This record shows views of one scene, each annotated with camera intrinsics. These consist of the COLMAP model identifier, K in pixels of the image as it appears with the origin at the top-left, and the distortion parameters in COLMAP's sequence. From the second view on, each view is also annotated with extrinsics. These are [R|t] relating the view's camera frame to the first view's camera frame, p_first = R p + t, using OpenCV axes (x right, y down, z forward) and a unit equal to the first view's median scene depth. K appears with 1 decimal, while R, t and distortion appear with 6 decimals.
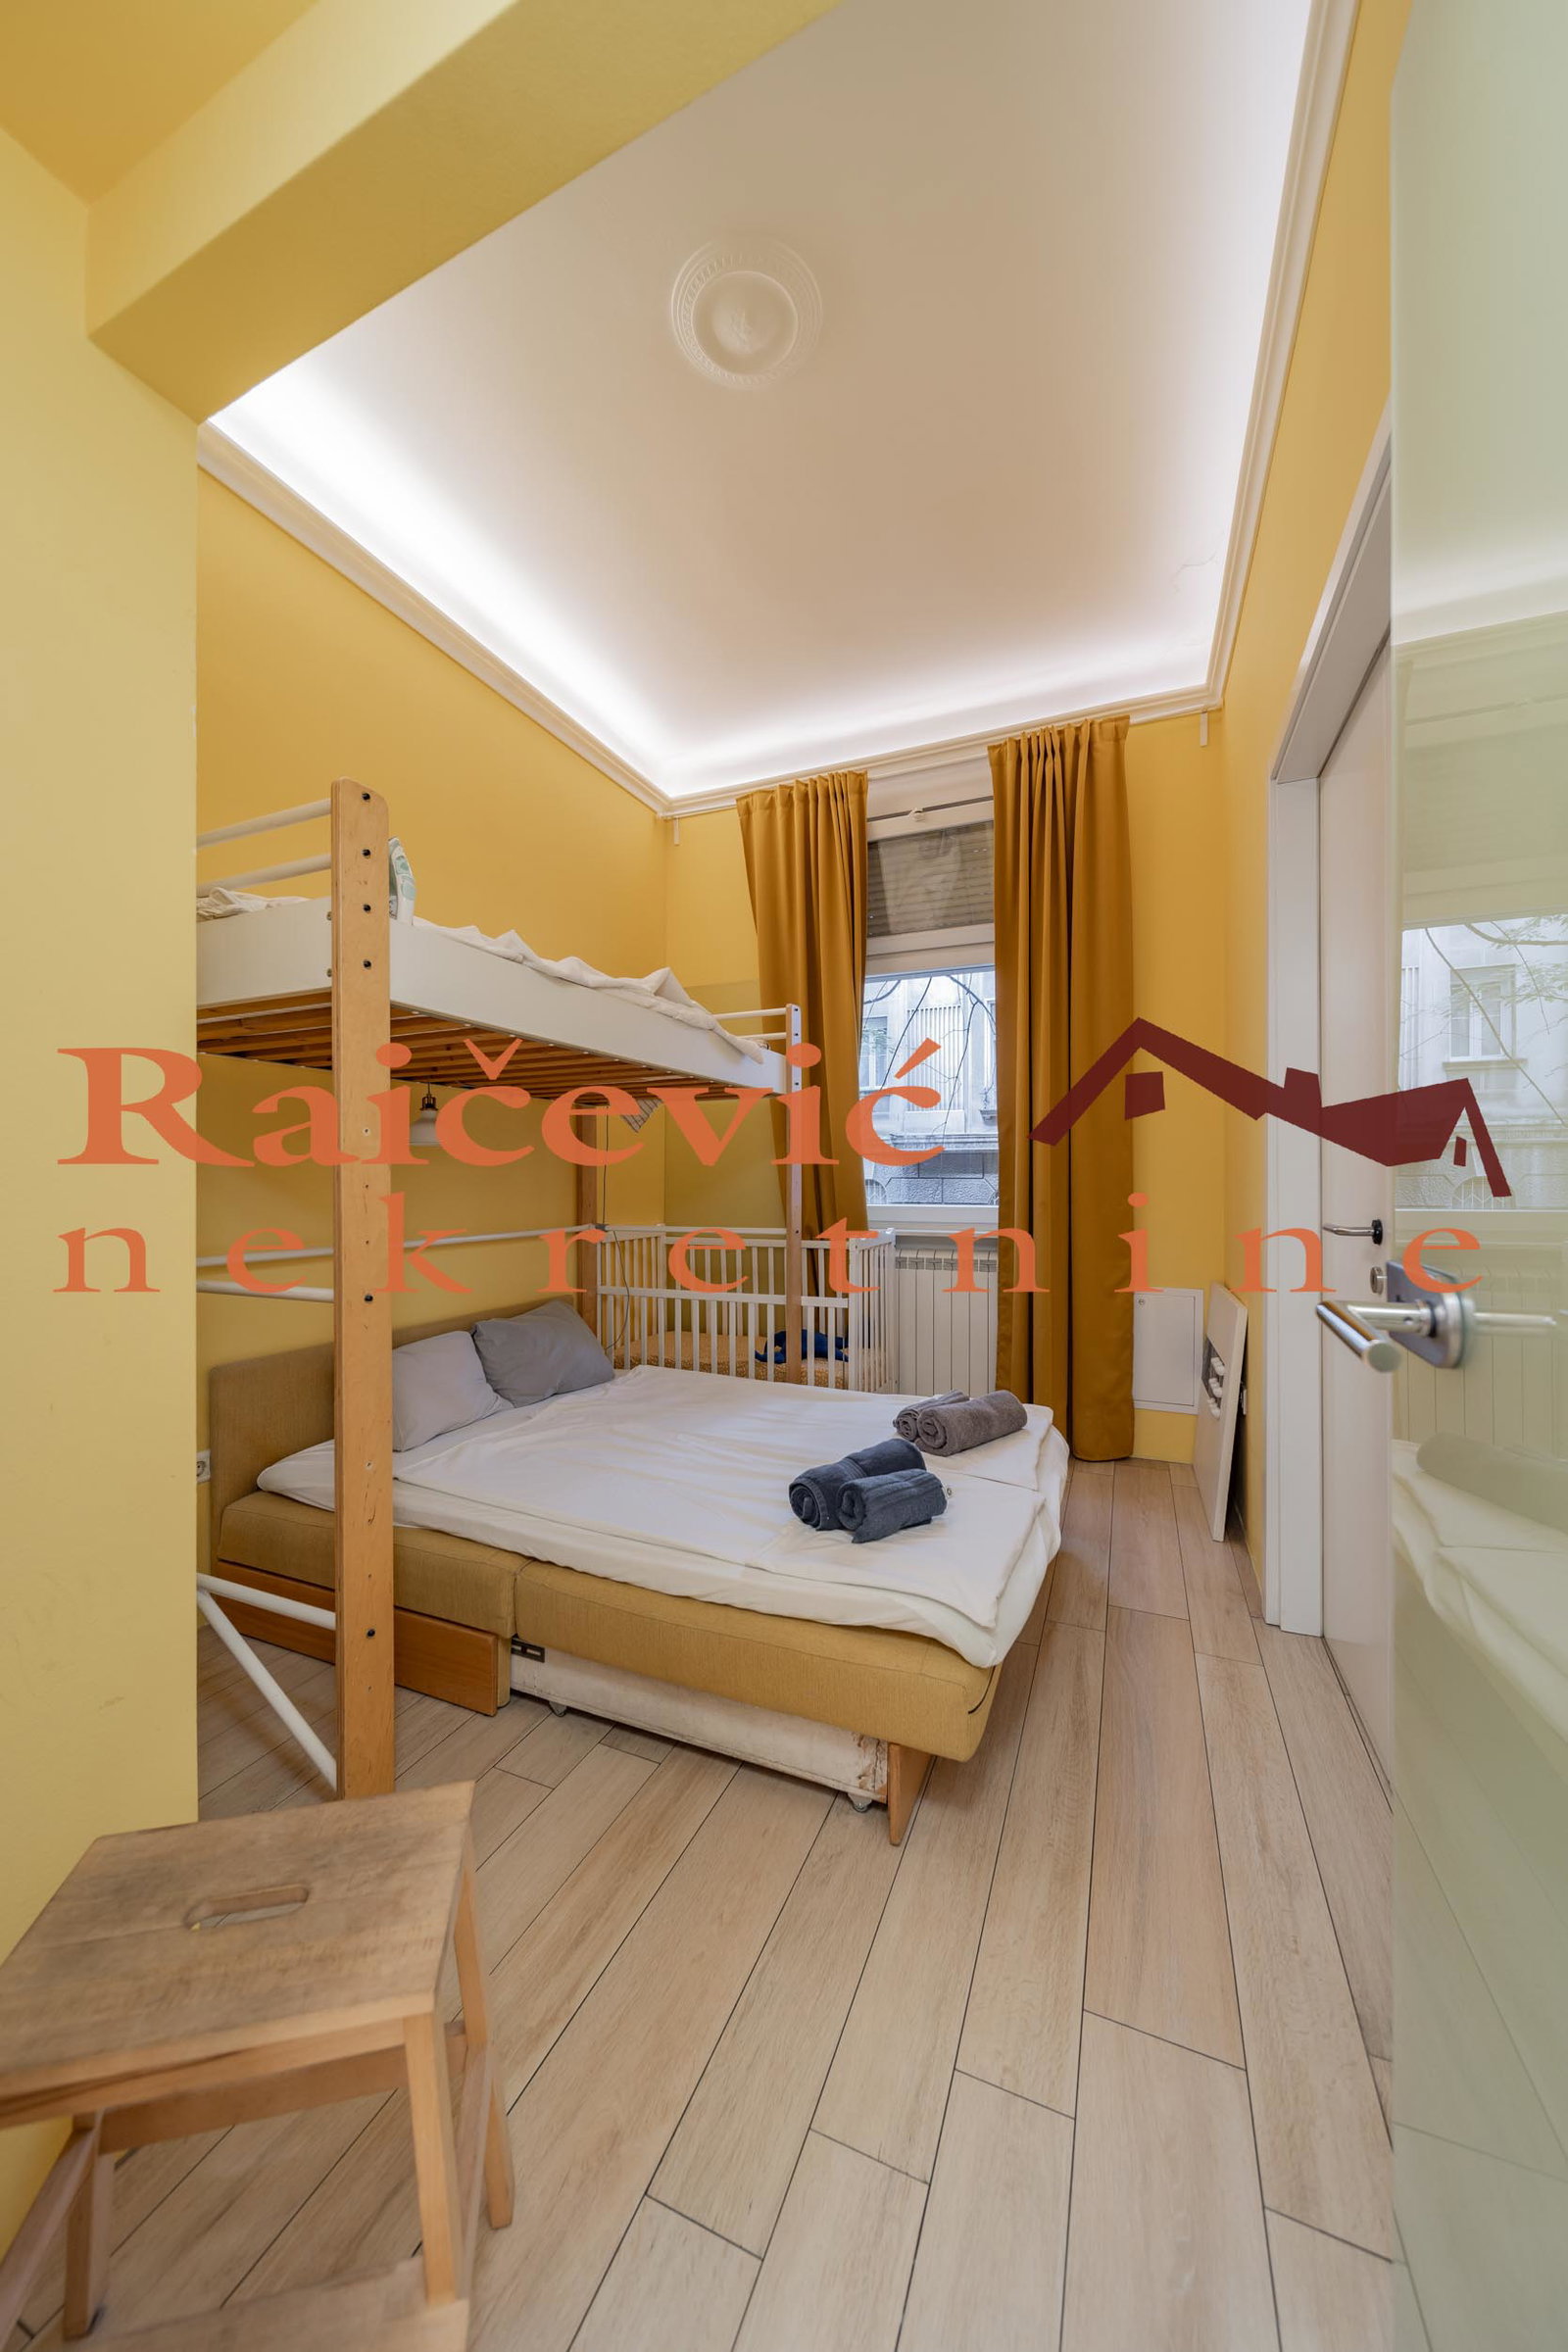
lens RADIAL K [[838.3, 0, 807.8], [0, 838.3, 1114.5], [0, 0, 1]] dist [0.002686, -0.001484]
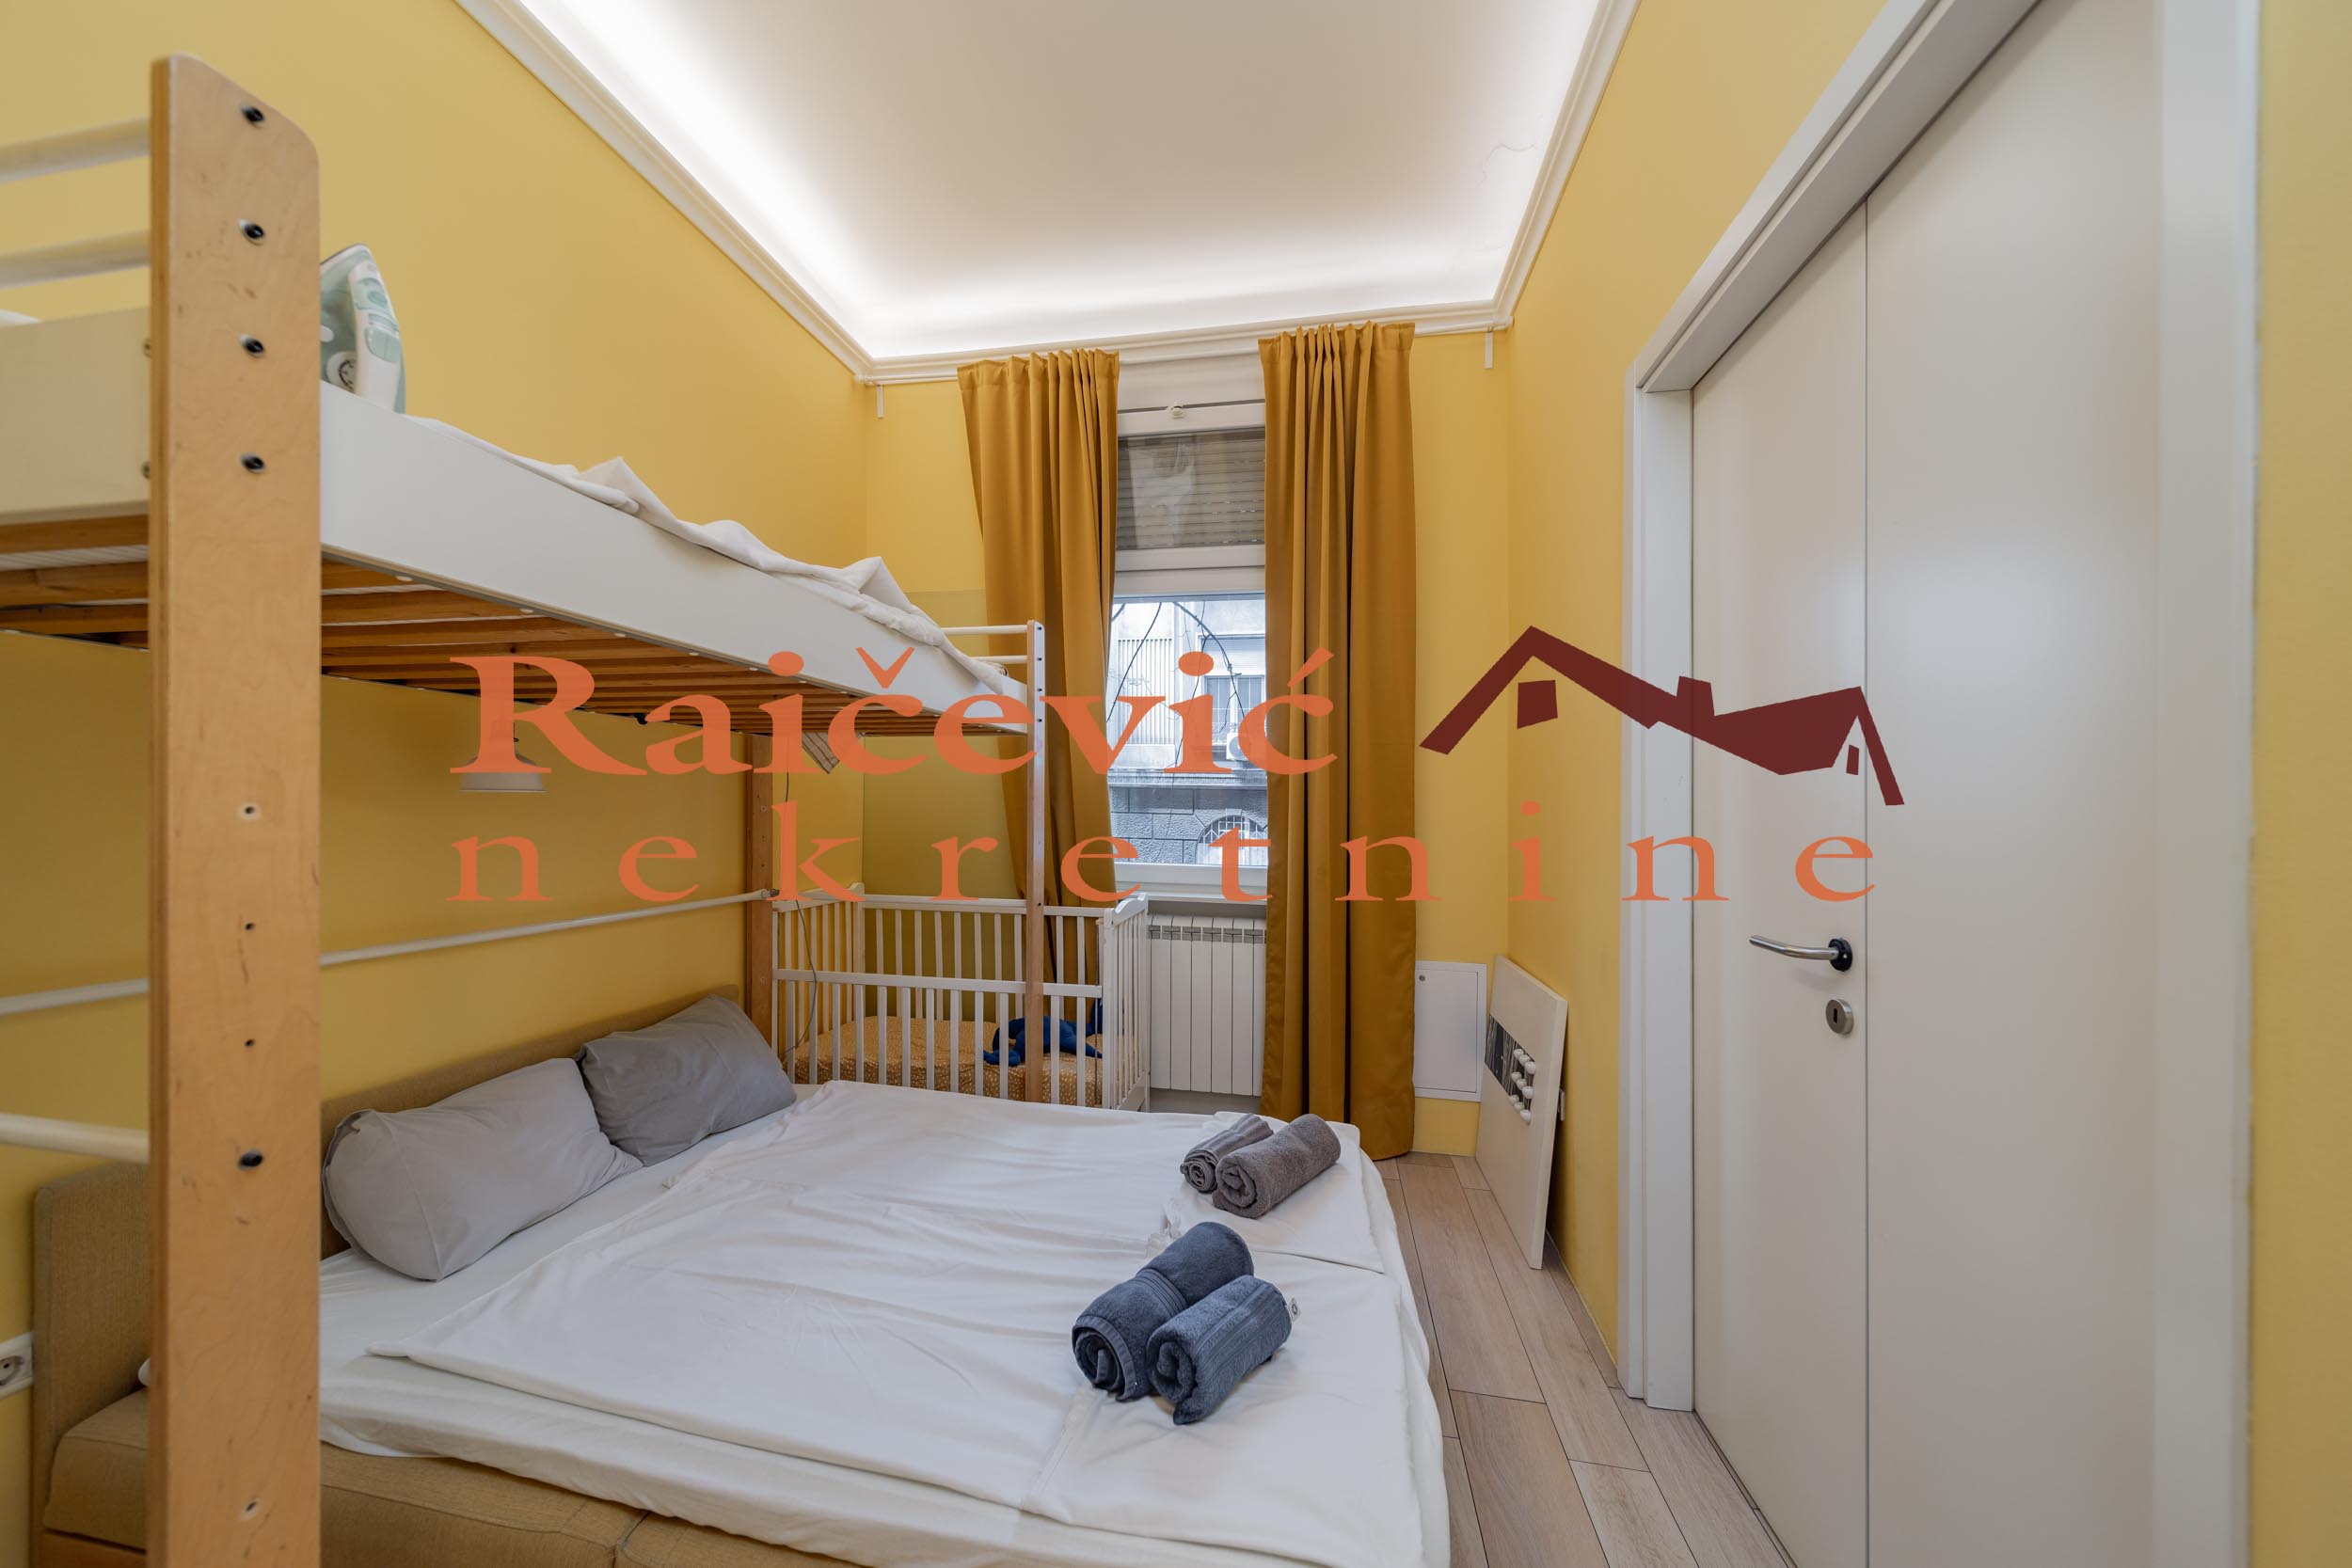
lens RADIAL K [[800.5, 0, 1173.8], [0, 800.5, 794.2], [0, 0, 1]] dist [0.001149, 0.000016]
pose [[0.976755, 0.021921, 0.213233, -0.049236], [-0.036114, 0.997367, 0.062895, -0.018146], [-0.211293, -0.069134, 0.974975, 0.207845]]
